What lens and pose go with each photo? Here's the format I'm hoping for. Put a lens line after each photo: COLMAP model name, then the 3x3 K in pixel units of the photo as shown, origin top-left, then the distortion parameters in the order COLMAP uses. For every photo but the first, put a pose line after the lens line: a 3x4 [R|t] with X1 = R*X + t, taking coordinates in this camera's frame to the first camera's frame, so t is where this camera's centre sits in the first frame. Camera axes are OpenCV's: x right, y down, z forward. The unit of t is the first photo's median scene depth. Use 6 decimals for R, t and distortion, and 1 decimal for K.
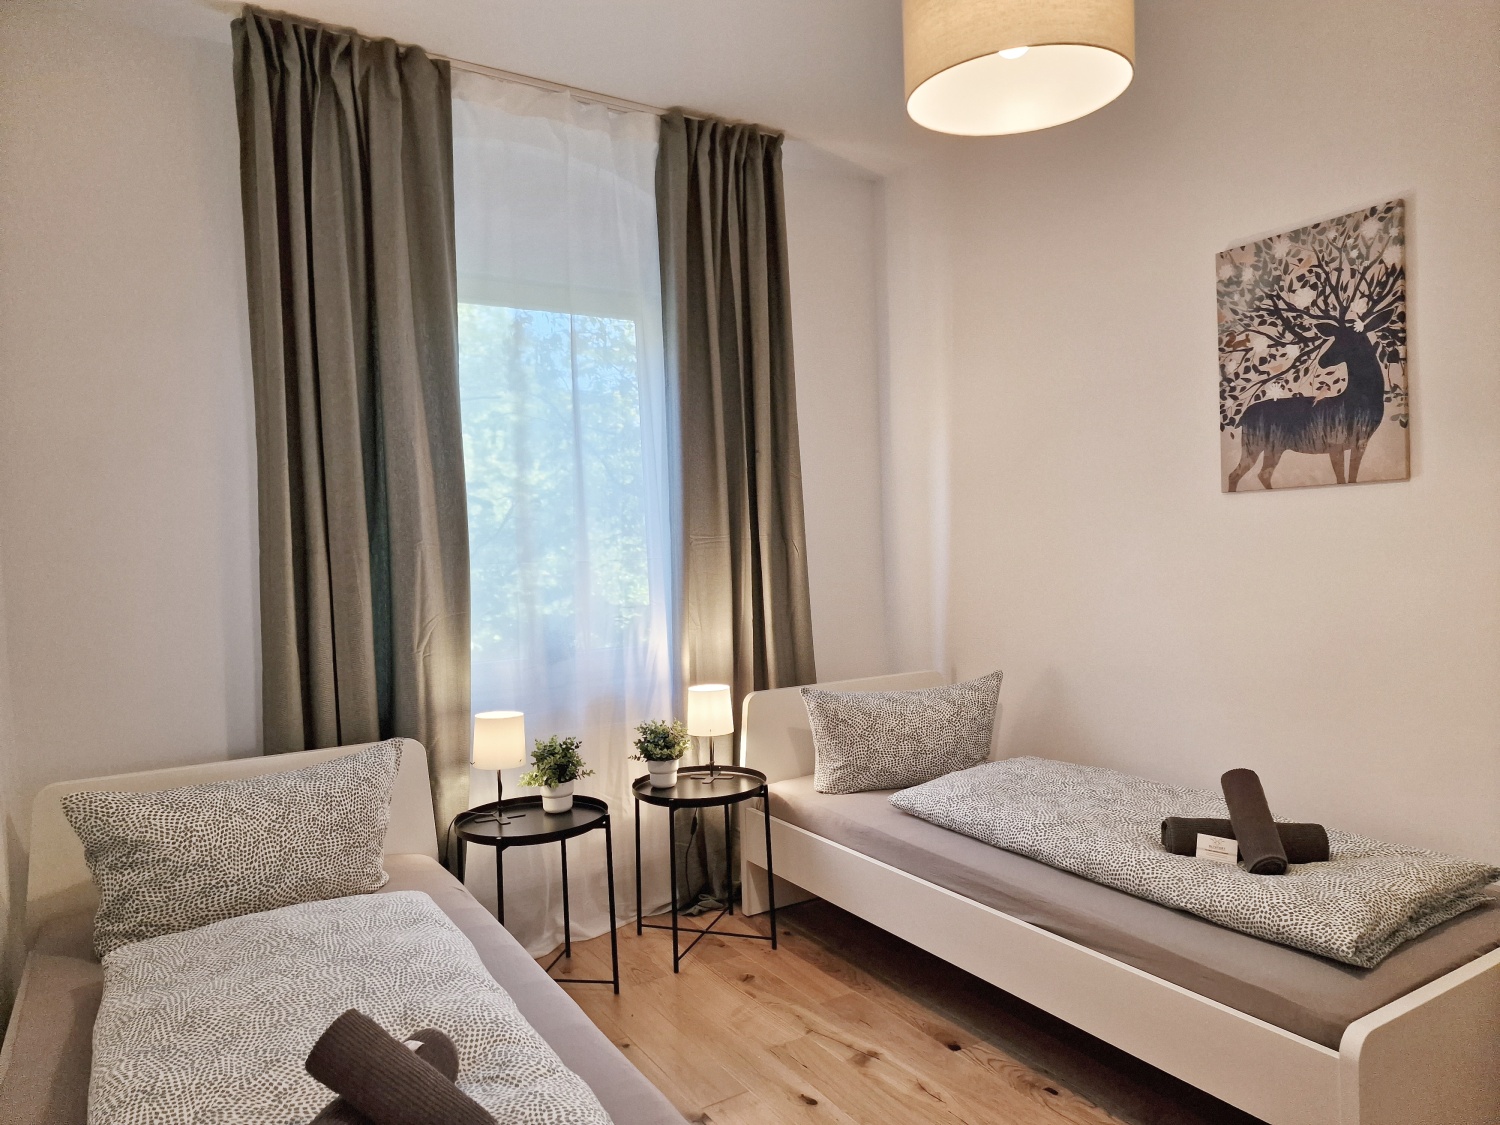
lens RADIAL K [[998.4, 0, 750.0], [0, 998.4, 562.5], [0, 0, 1]] dist [0.065319, -0.001419]
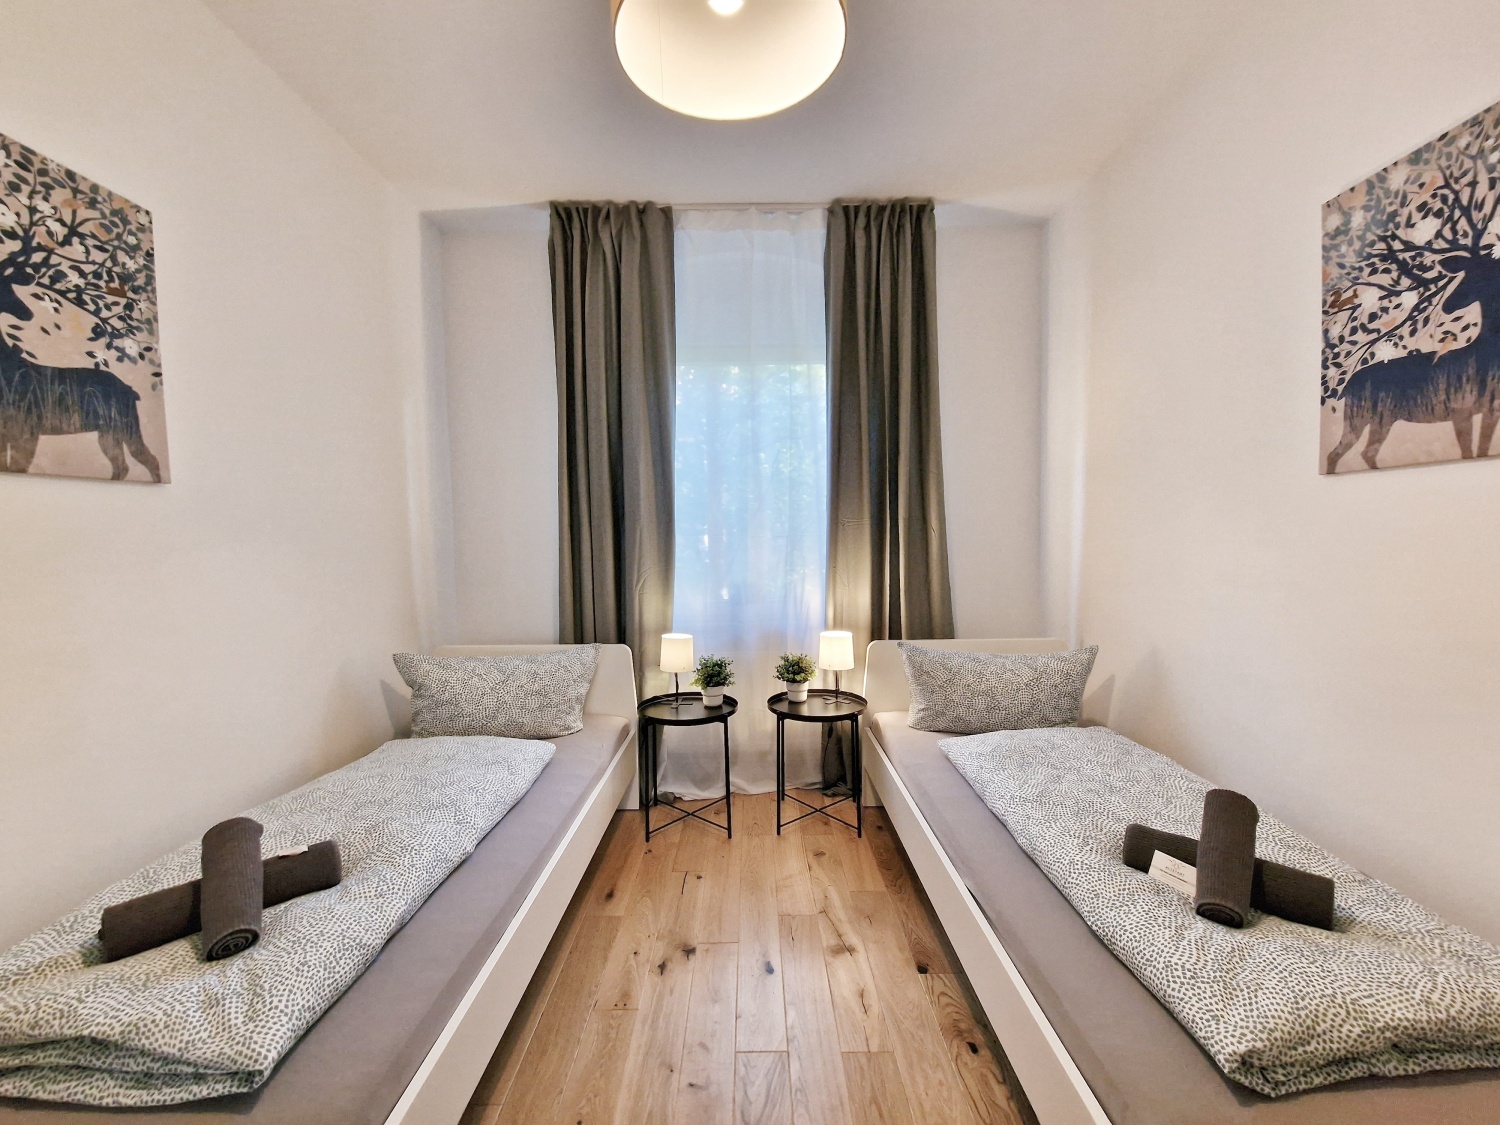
lens RADIAL K [[610.6, 0, 750.0], [0, 610.6, 562.5], [0, 0, 1]] dist [-0.000614, -0.003685]
pose [[0.853375, 0.046419, -0.519226, 0.335194], [-0.027175, 0.998635, 0.044615, -0.002864], [0.520588, -0.023963, 0.853472, 0.295876]]
